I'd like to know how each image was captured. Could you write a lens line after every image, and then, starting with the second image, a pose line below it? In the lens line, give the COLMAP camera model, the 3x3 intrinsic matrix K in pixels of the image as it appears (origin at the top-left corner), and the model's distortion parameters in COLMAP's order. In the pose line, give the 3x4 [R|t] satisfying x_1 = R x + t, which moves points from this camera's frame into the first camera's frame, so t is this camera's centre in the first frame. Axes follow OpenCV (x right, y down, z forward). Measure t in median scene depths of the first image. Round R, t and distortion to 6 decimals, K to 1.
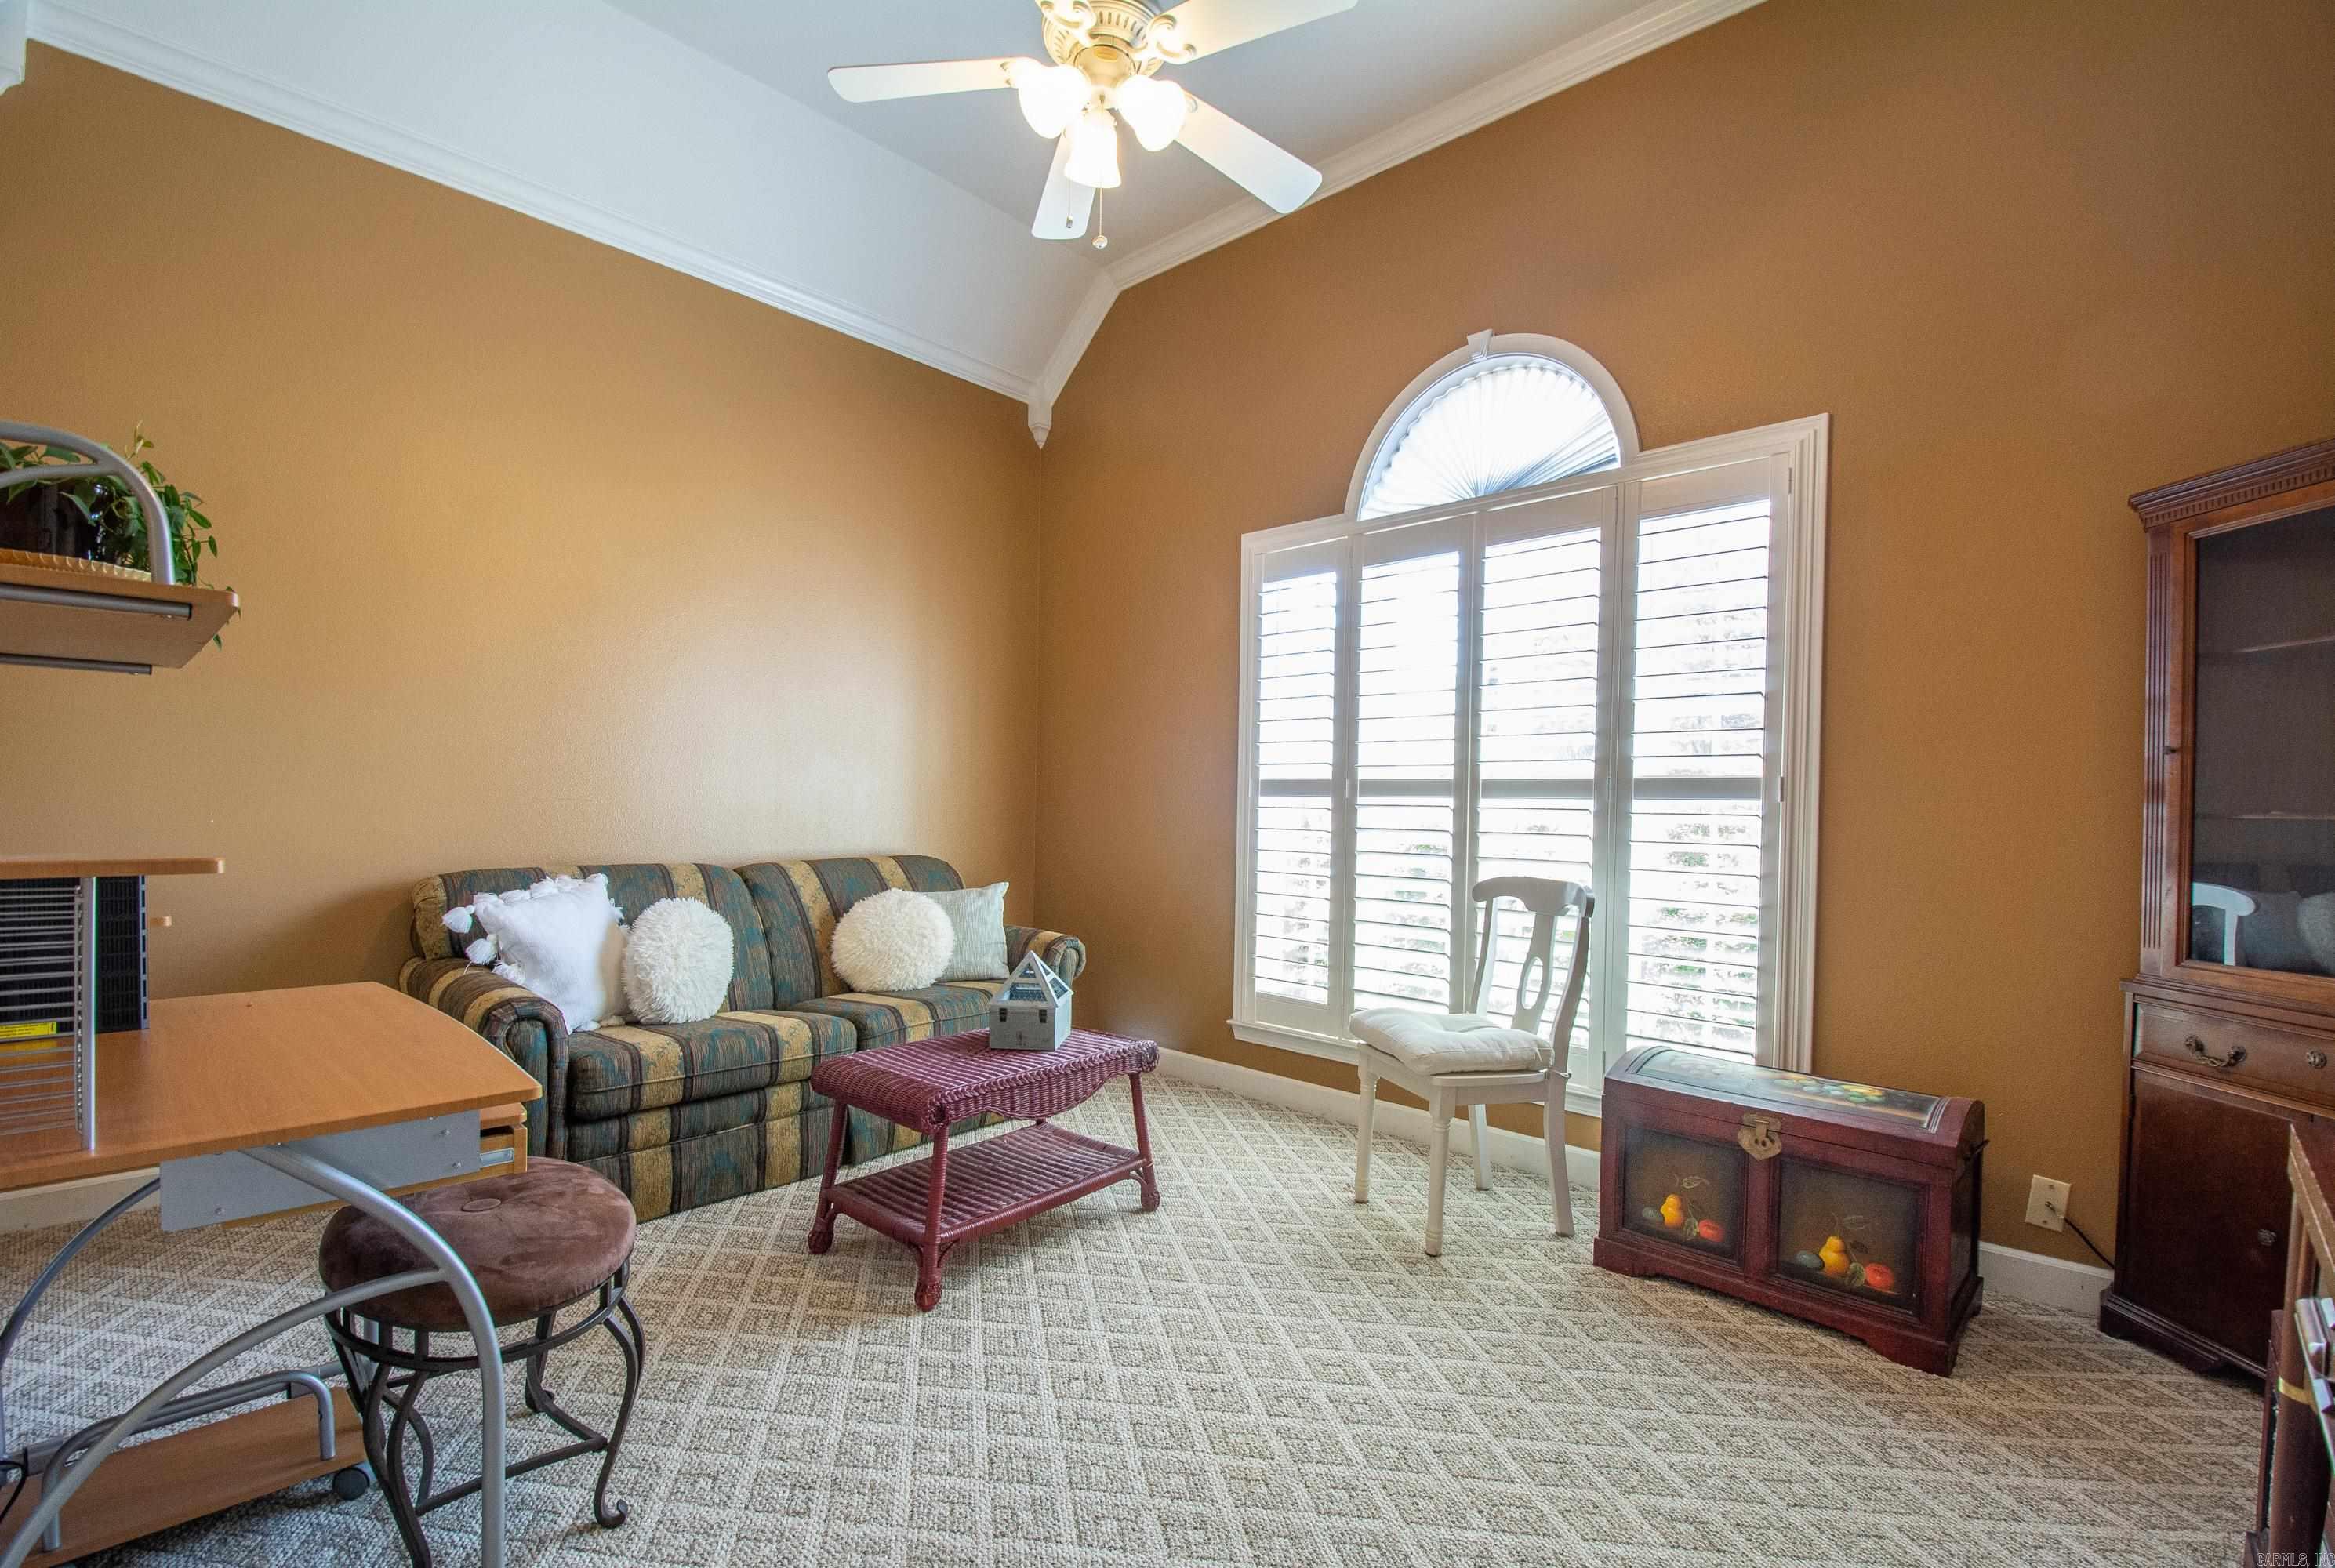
lens RADIAL K [[1034.7, 0, 1191.8], [0, 1034.7, 822.6], [0, 0, 1]] dist [0.032684, -0.011672]
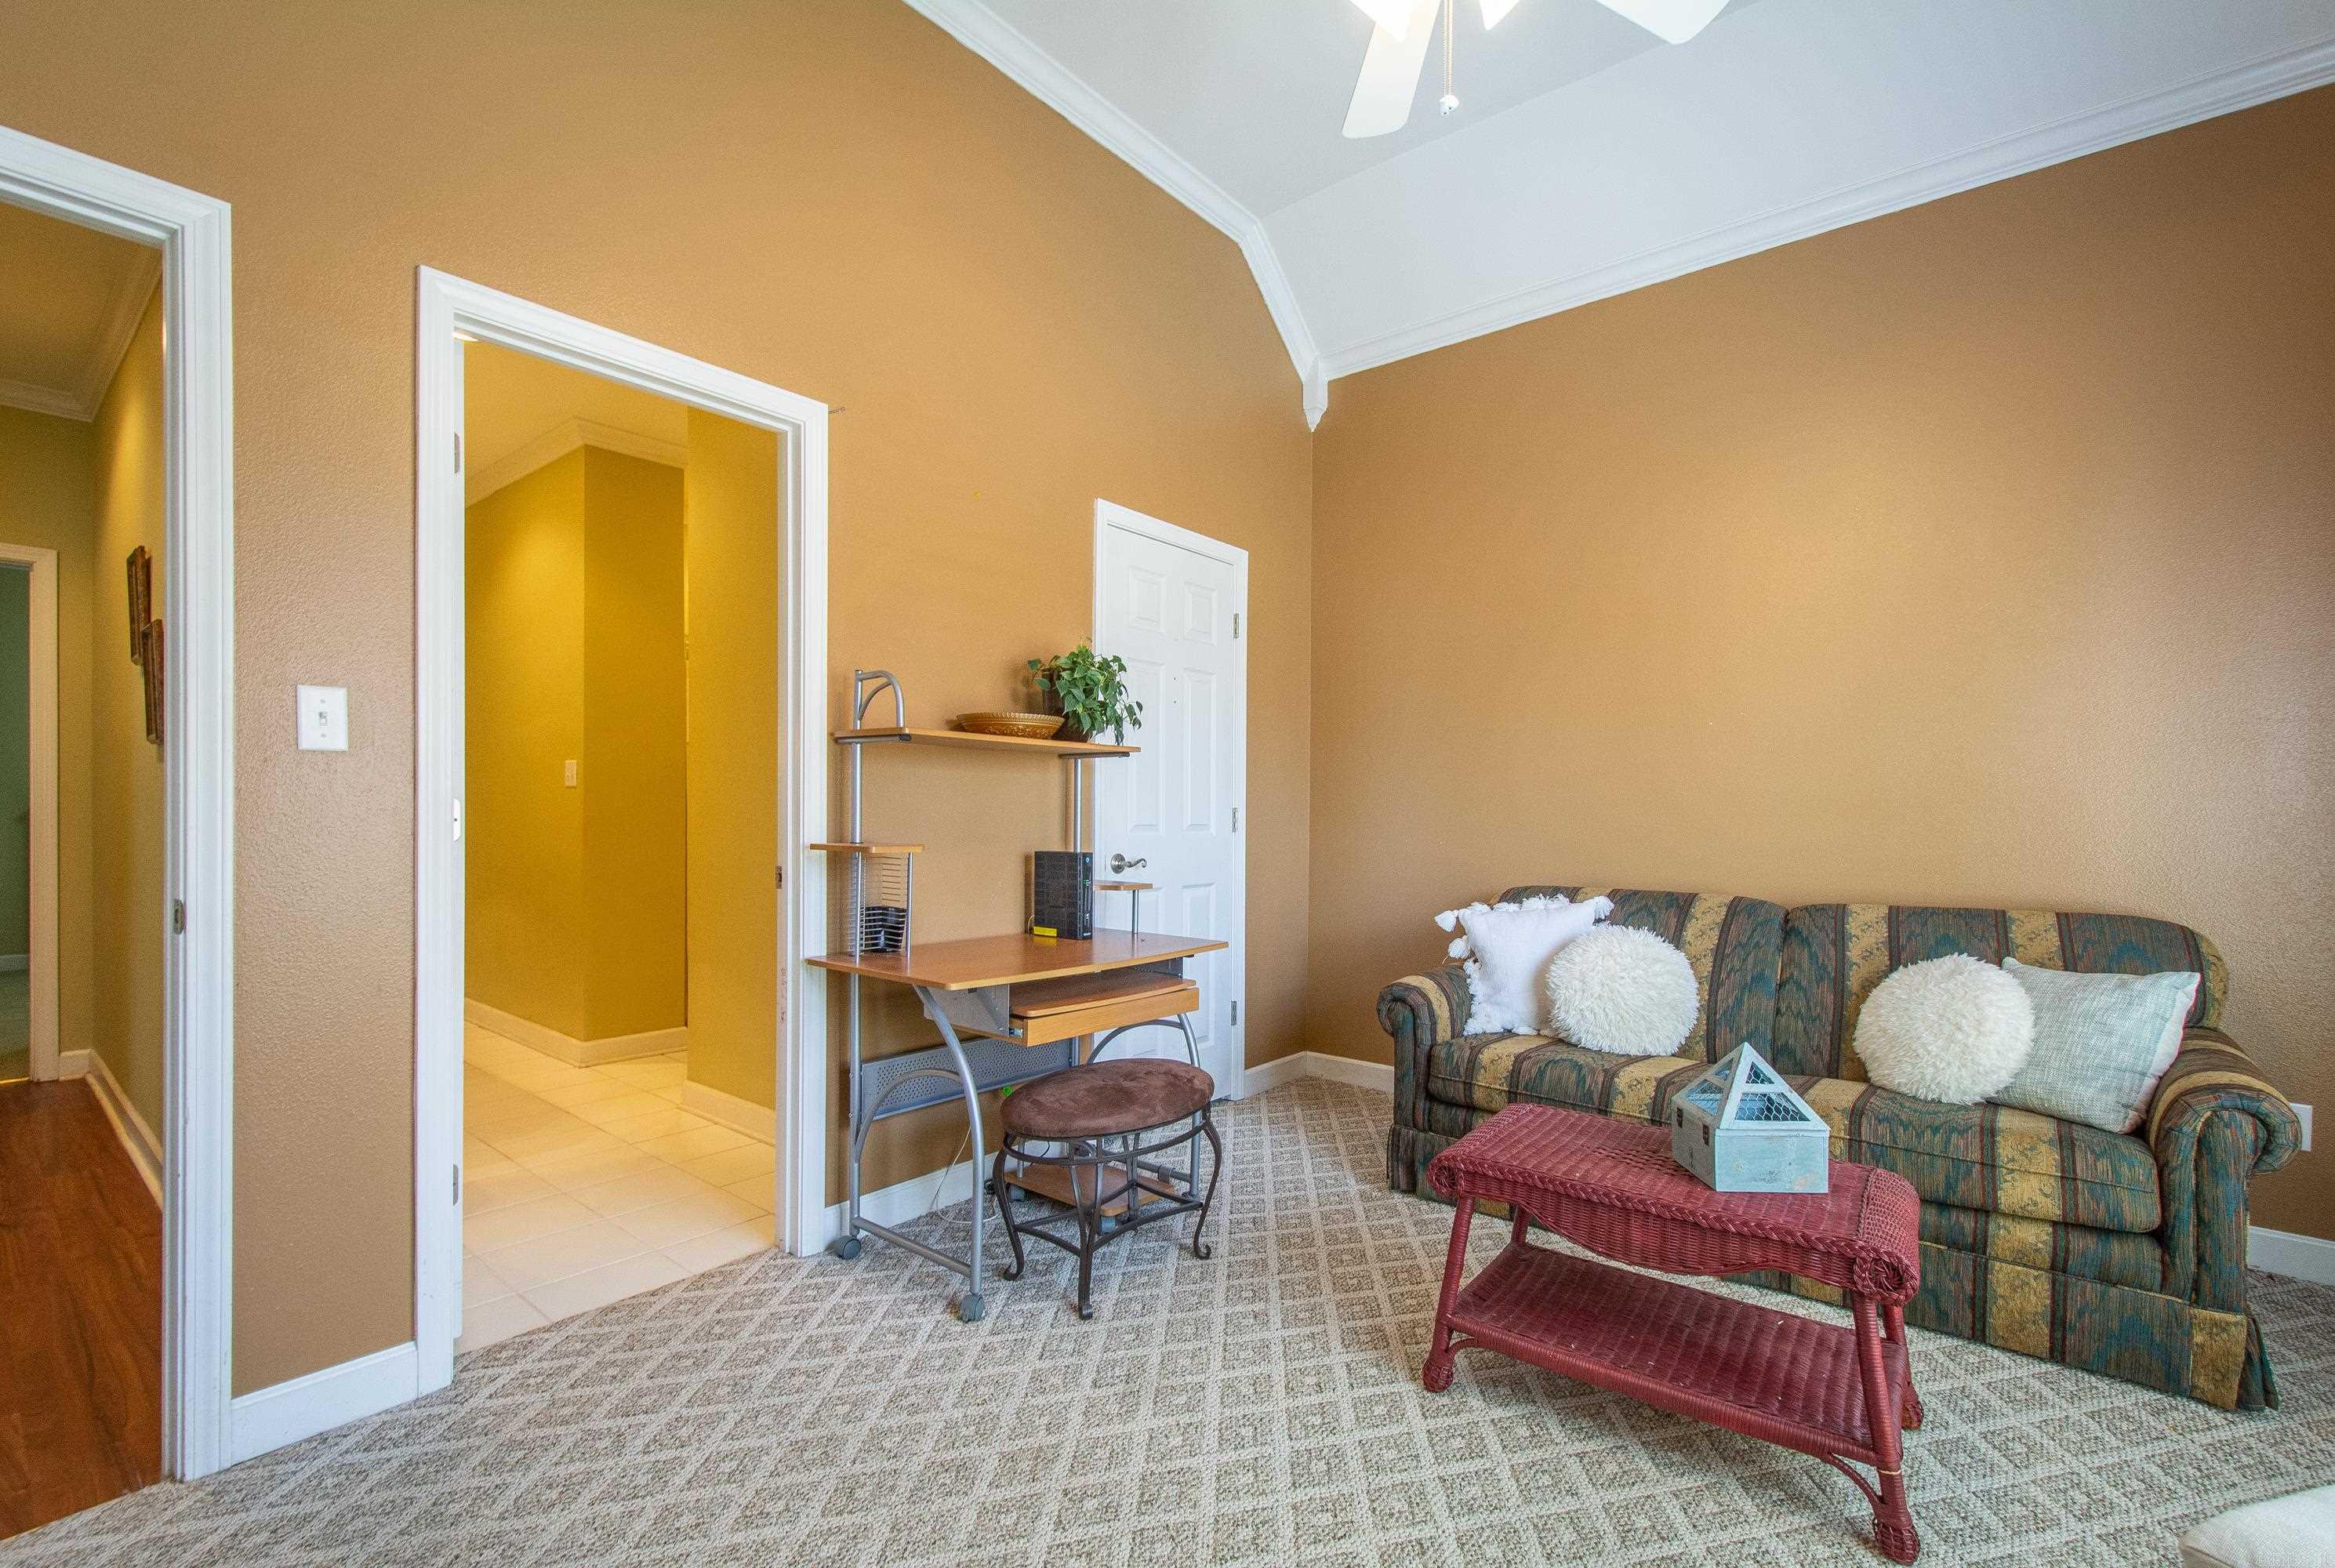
lens RADIAL K [[1034.7, 0, 1191.8], [0, 1034.7, 822.6], [0, 0, 1]] dist [0.032684, -0.011672]
pose [[0.060066, -0.010907, -0.998135, 0.508893], [-0.029733, 0.999477, -0.012710, -0.000924], [0.997752, 0.030441, 0.059710, 0.584382]]
